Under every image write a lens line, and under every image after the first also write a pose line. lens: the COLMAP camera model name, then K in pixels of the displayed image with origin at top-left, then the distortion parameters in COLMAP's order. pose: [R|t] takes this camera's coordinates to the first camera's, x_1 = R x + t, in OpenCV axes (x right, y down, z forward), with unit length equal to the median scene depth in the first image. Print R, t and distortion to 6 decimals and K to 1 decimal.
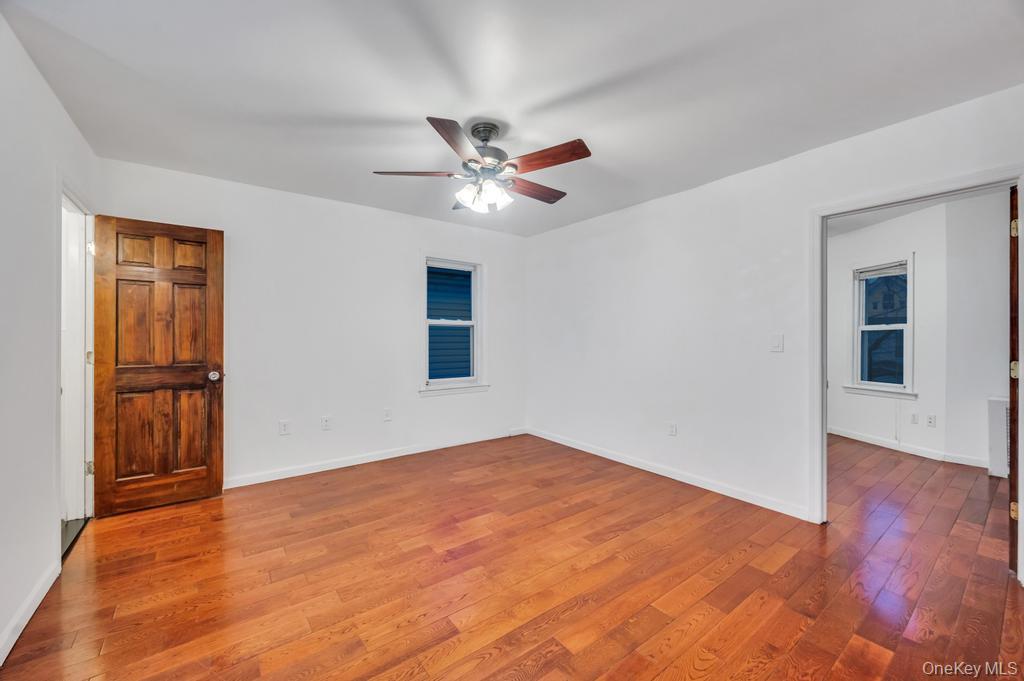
lens RADIAL K [[399.3, 0, 508.8], [0, 399.3, 345.8], [0, 0, 1]] dist [0.001079, -0.000253]
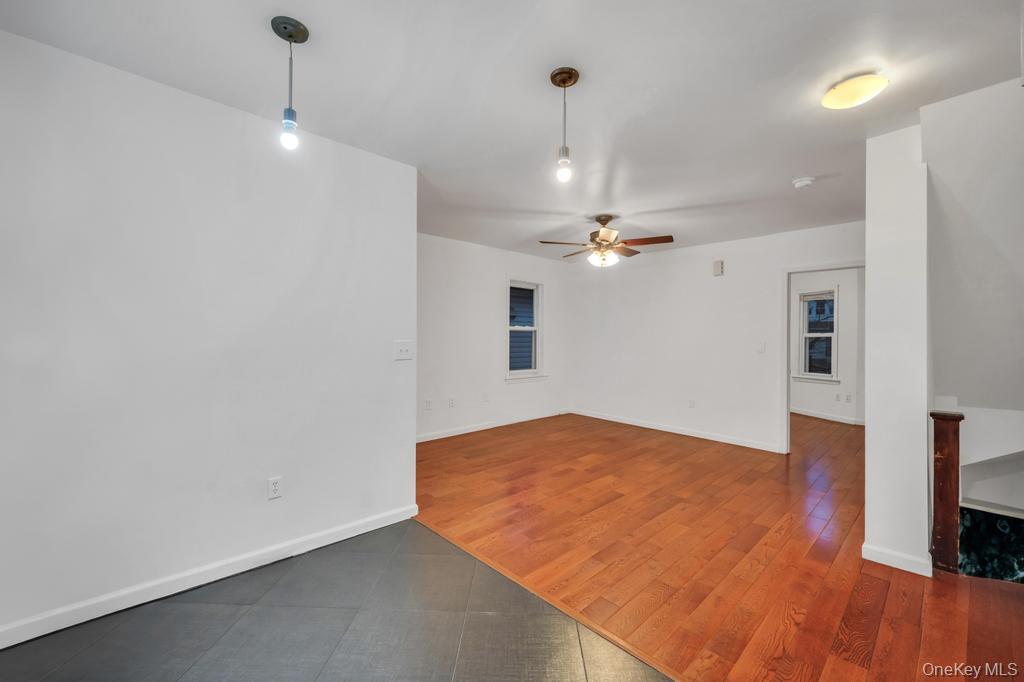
lens RADIAL K [[399.3, 0, 515.7], [0, 399.3, 342.2], [0, 0, 1]] dist [0.001079, -0.000253]
pose [[0.993964, 0.008868, 0.109345, -0.333131], [-0.008675, 0.999960, -0.002244, -0.009034], [-0.109361, 0.001282, 0.994001, -0.339044]]
